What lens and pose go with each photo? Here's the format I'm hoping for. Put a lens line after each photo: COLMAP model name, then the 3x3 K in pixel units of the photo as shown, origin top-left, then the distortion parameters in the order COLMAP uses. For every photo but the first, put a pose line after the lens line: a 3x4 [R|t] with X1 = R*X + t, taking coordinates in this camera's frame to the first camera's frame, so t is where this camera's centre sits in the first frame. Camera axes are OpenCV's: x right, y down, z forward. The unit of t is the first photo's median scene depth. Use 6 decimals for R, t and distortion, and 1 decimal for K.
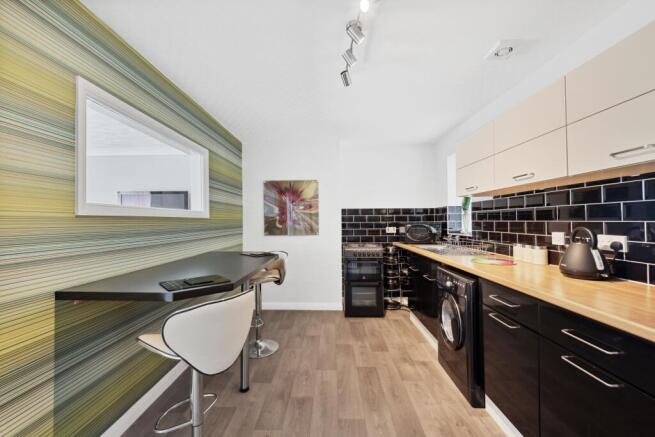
lens RADIAL K [[271.9, 0, 327.5], [0, 271.9, 216.8], [0, 0, 1]] dist [0.021995, -0.000776]
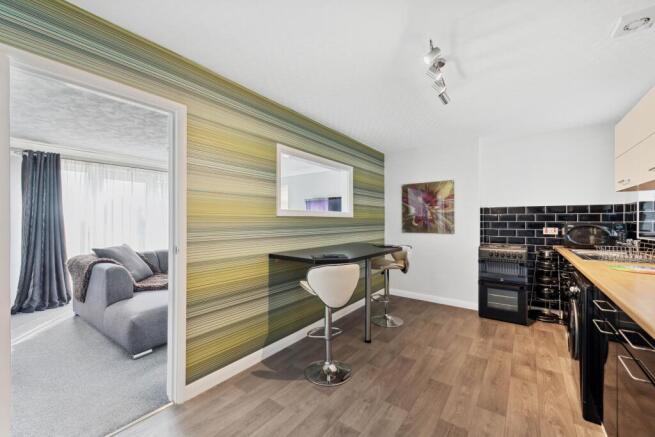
lens RADIAL K [[271.9, 0, 327.3], [0, 271.9, 219.3], [0, 0, 1]] dist [0.021995, -0.000776]
pose [[0.820863, 0.004635, -0.571107, 0.195668], [0.002254, 0.999933, 0.011354, -0.000626], [0.571121, -0.010608, 0.820797, -0.149624]]
